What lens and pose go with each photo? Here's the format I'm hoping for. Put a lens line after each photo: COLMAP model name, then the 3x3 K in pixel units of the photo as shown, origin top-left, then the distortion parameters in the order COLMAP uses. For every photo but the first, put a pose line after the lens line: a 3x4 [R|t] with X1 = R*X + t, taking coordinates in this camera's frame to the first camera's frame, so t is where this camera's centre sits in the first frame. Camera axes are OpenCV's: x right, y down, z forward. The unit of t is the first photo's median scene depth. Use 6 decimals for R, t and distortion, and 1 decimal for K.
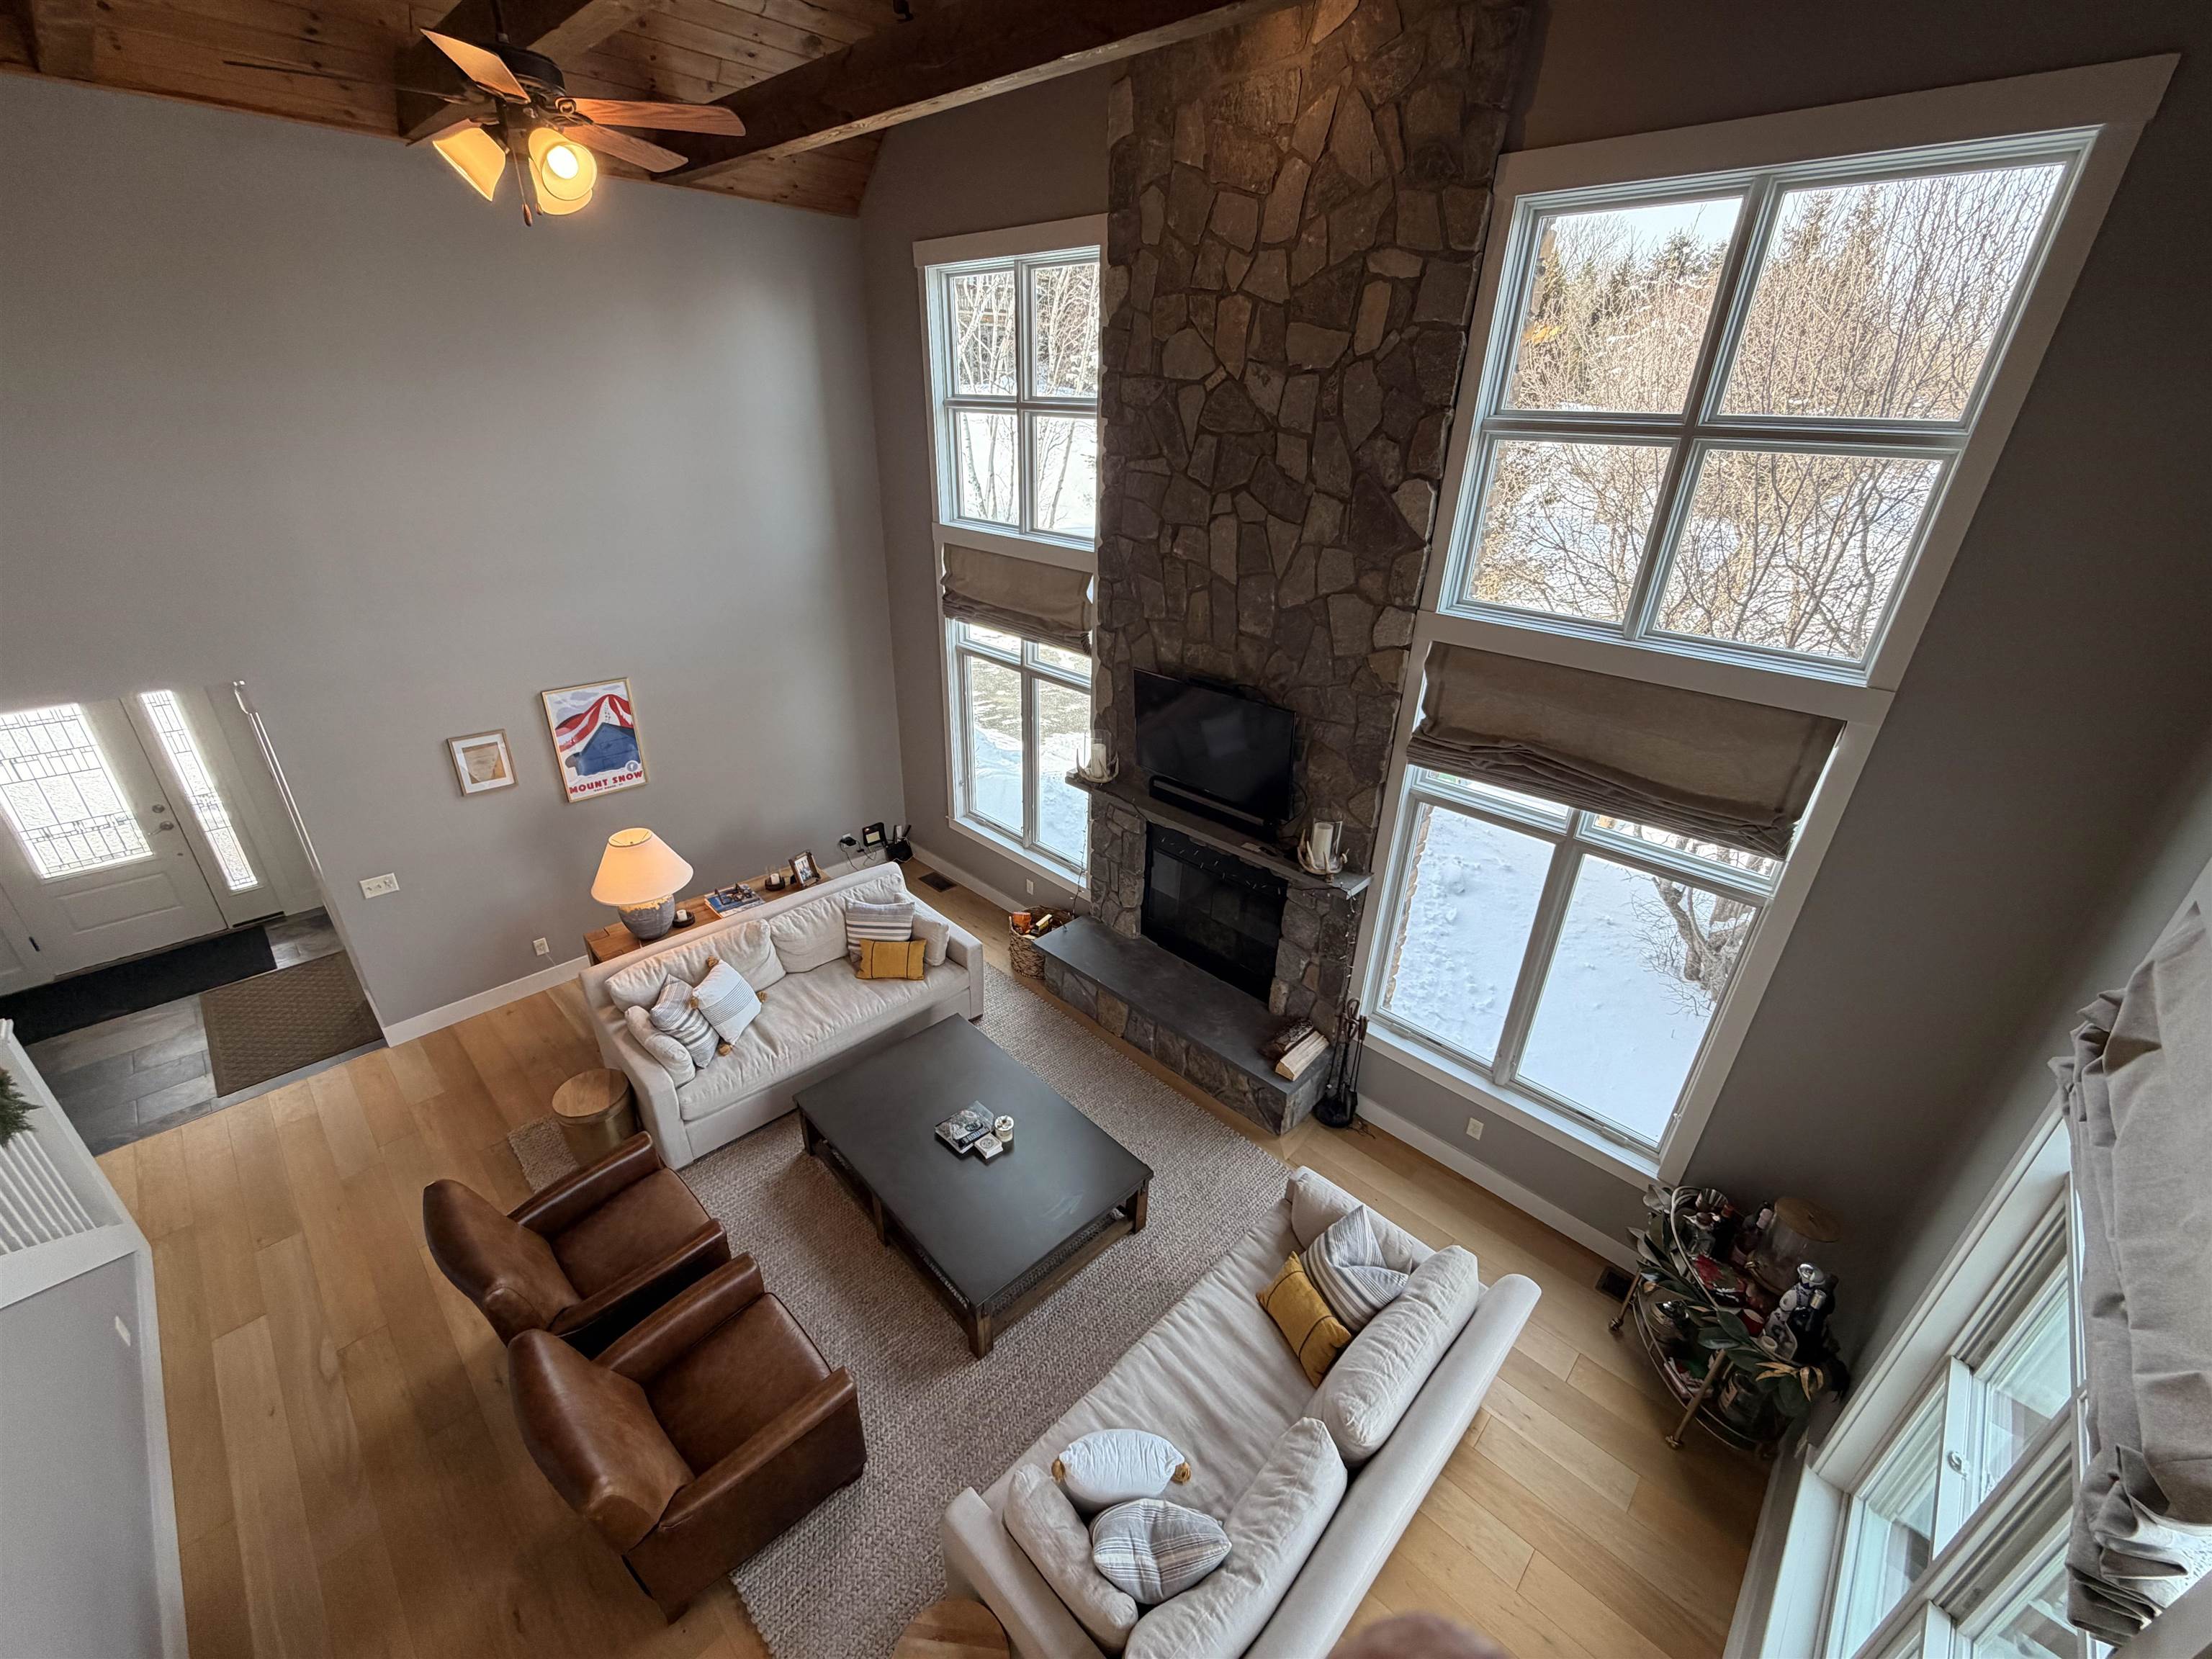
lens RADIAL K [[877.1, 0, 1109.0], [0, 877.1, 829.5], [0, 0, 1]] dist [0.000196, -0.000155]
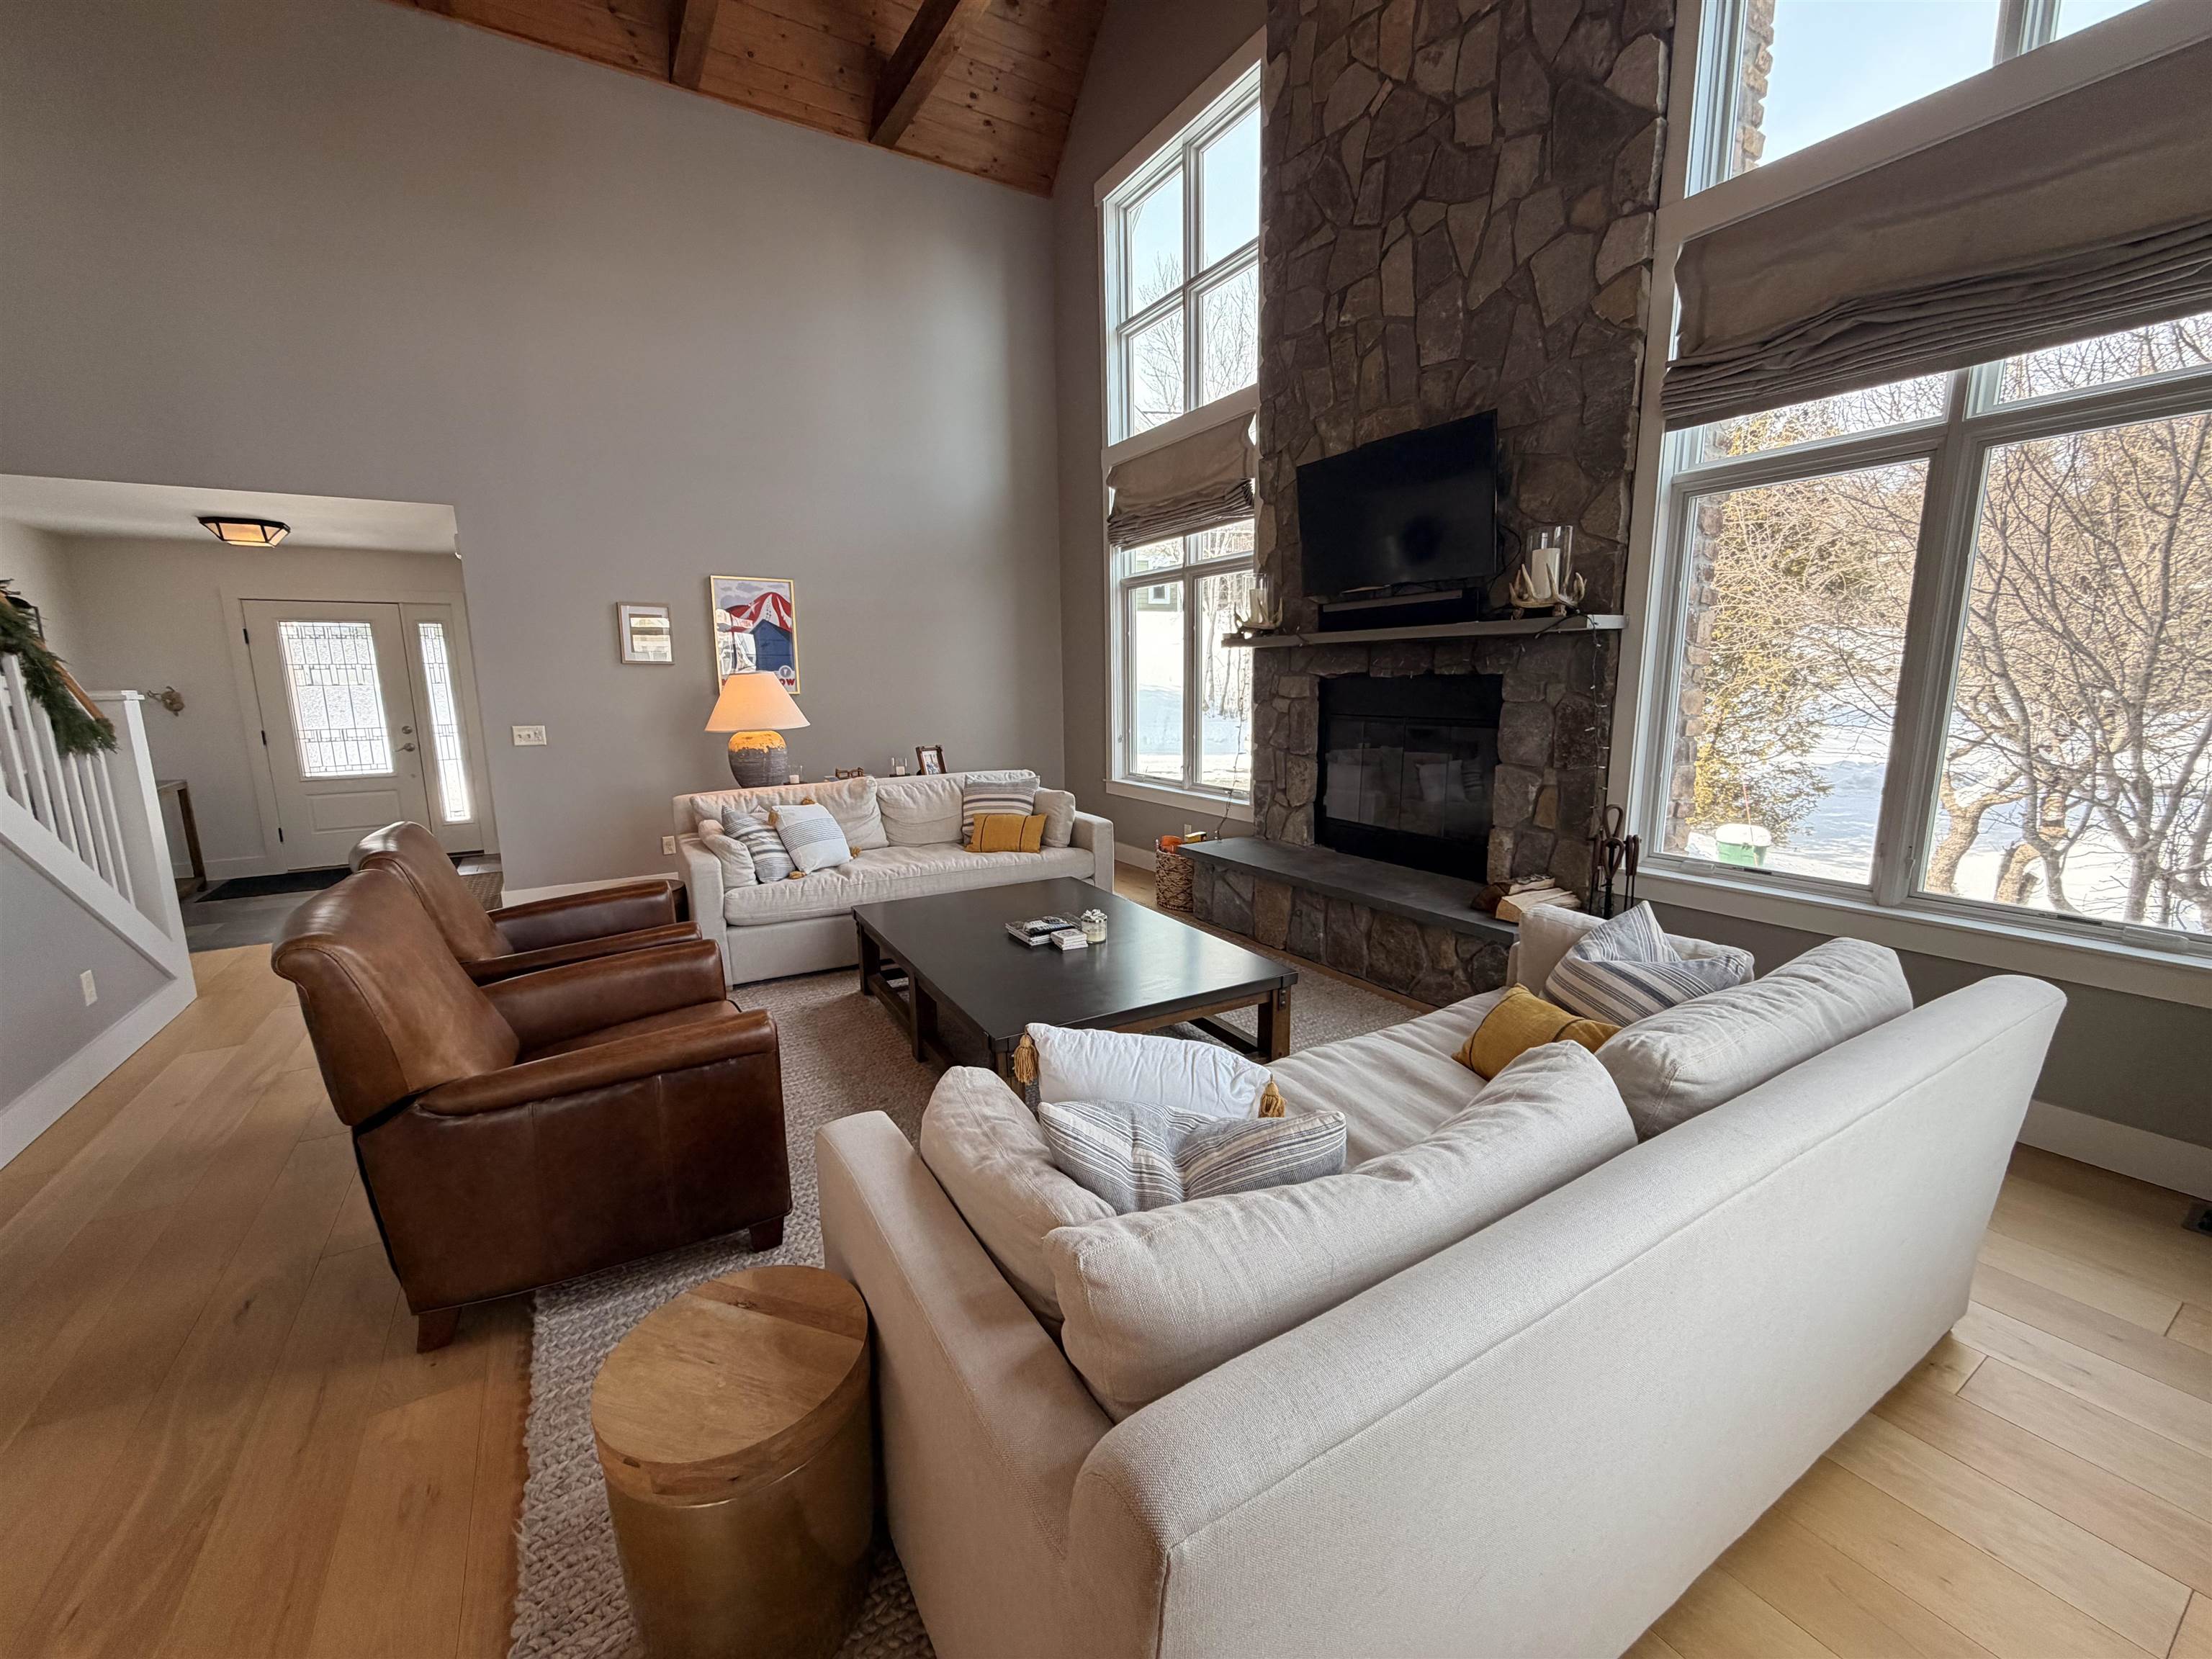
lens RADIAL K [[877.1, 0, 1109.0], [0, 877.1, 829.5], [0, 0, 1]] dist [0.000196, -0.000155]
pose [[0.967657, 0.000603, -0.252271, 0.075481], [-0.070714, 0.960556, -0.268946, 0.446642], [0.242158, 0.278087, 0.929531, 0.291376]]
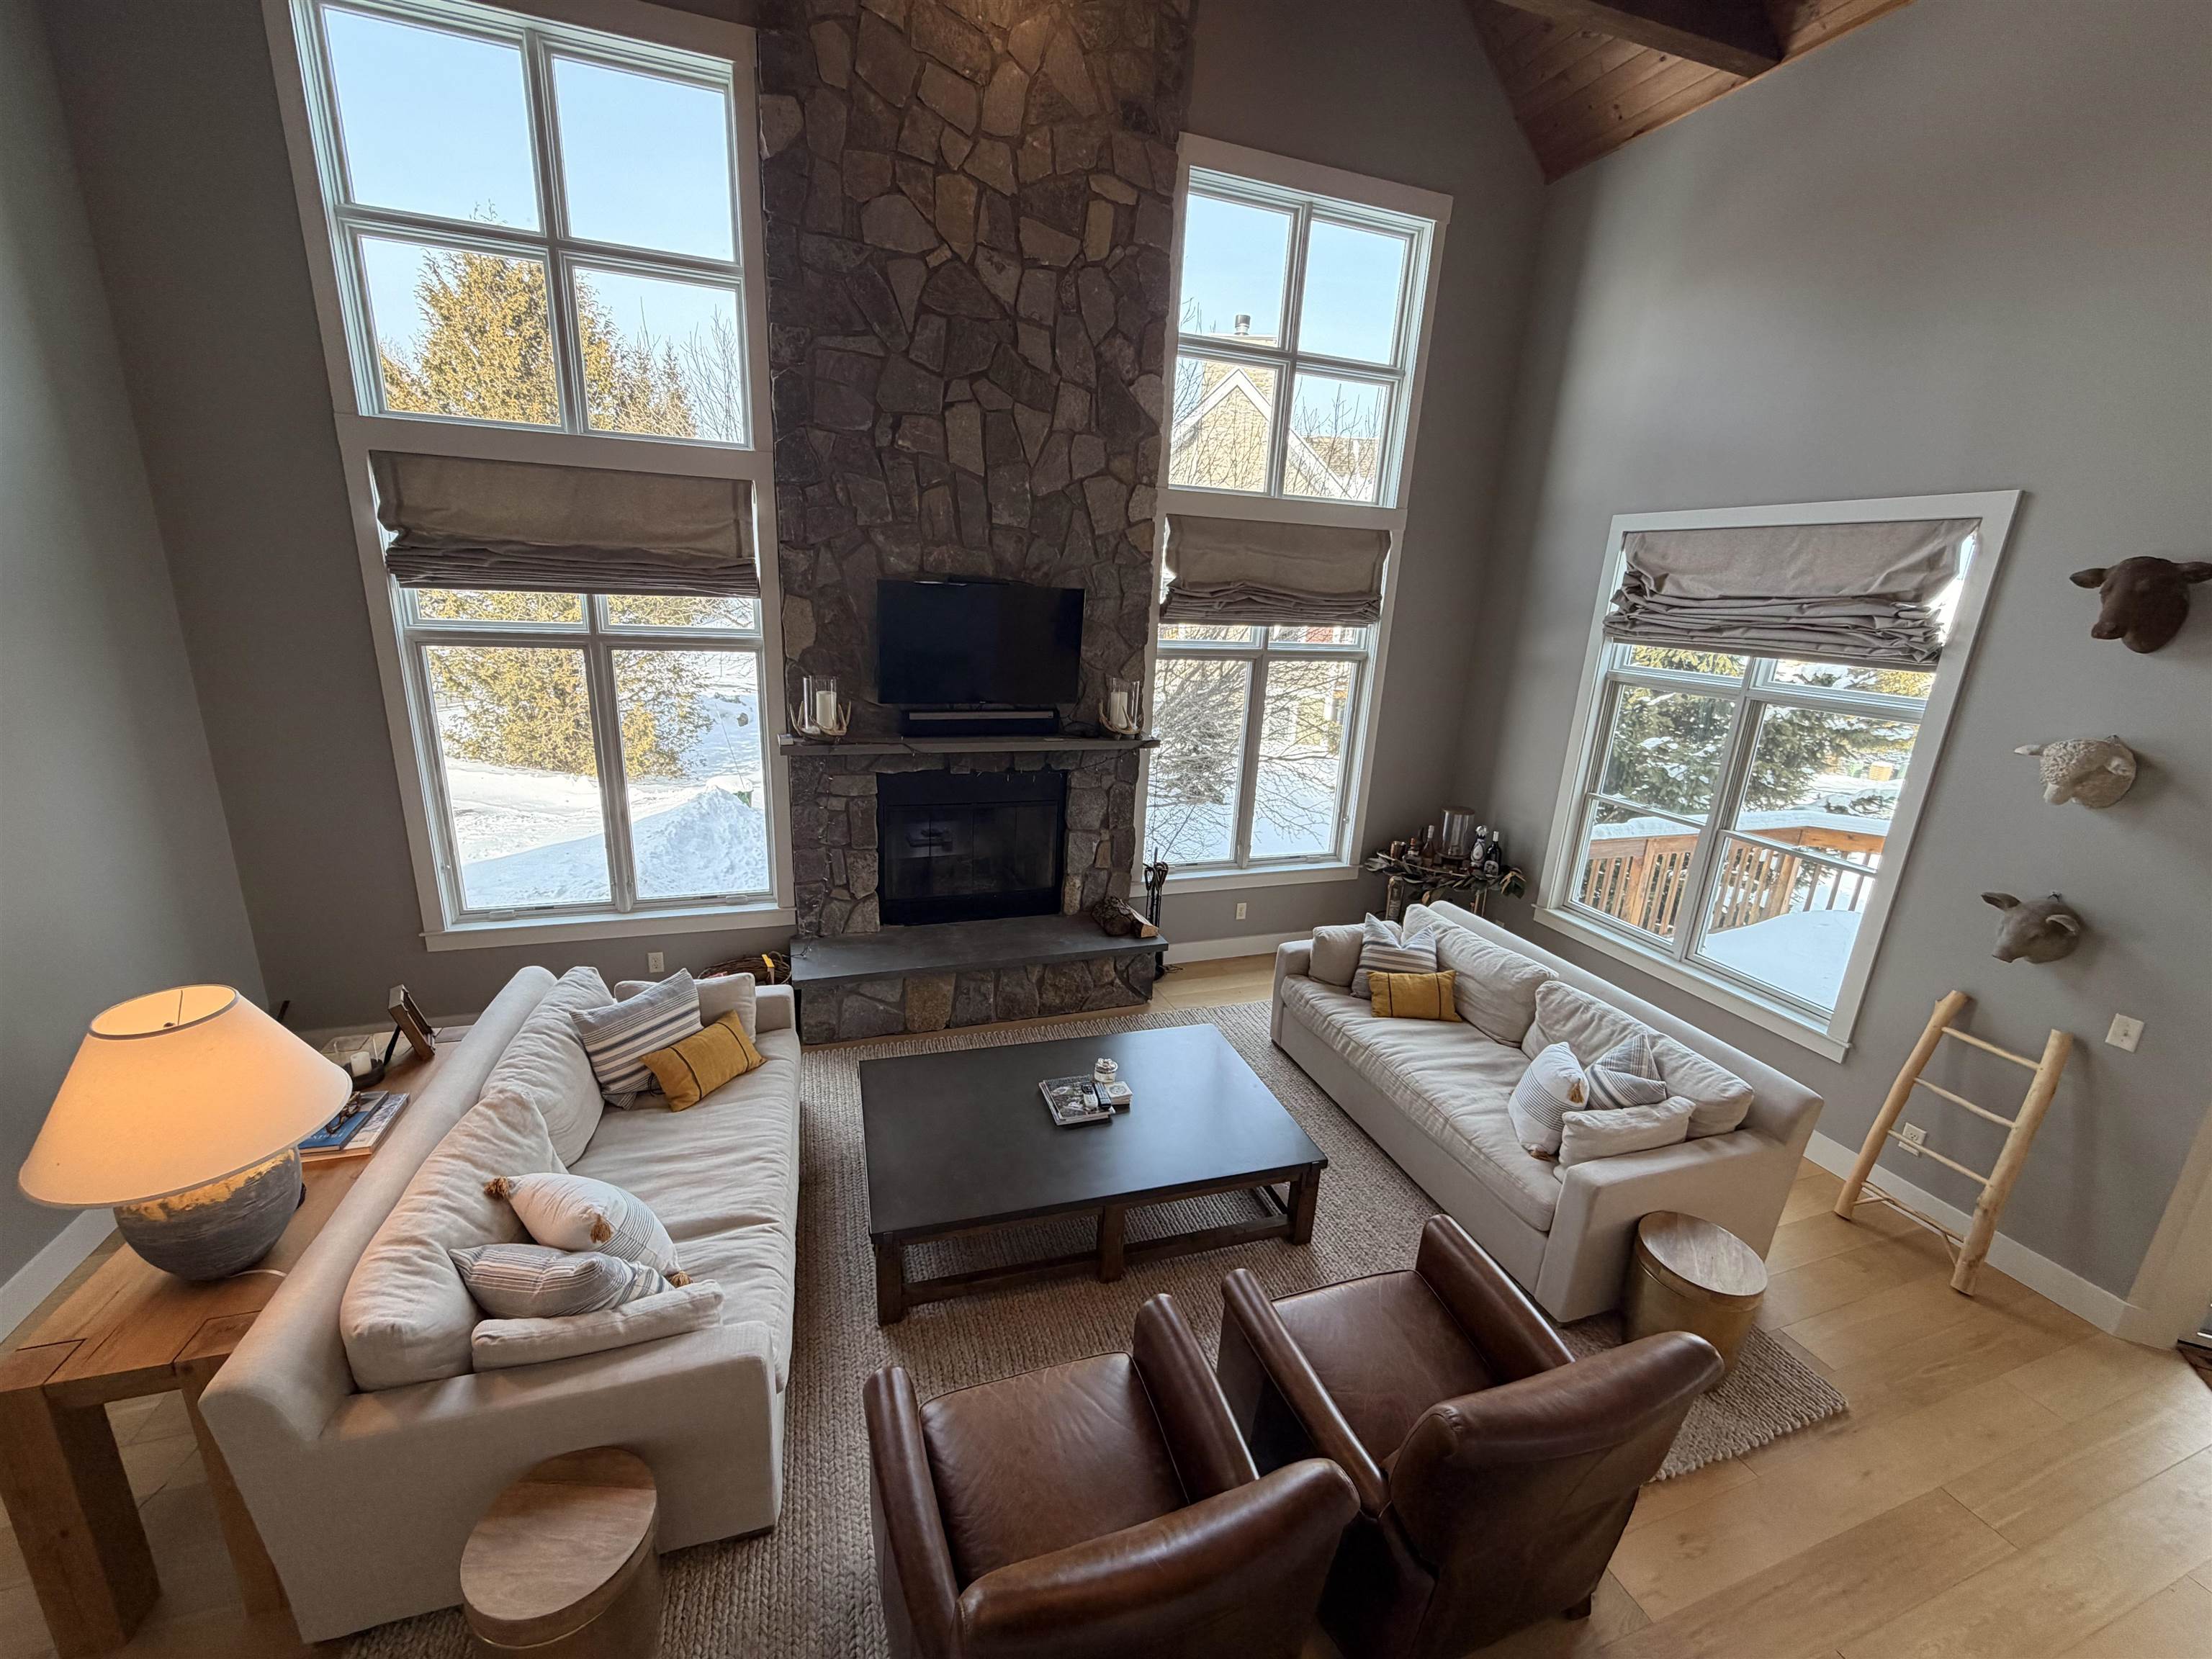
lens RADIAL K [[884.1, 0, 1098.6], [0, 884.1, 836.1], [0, 0, 1]] dist [0.001210, 0.000148]
pose [[0.447514, -0.252814, 0.857797, -0.764527], [0.360245, 0.928901, 0.085830, 0.058621], [-0.818508, 0.270607, 0.506771, 0.508694]]
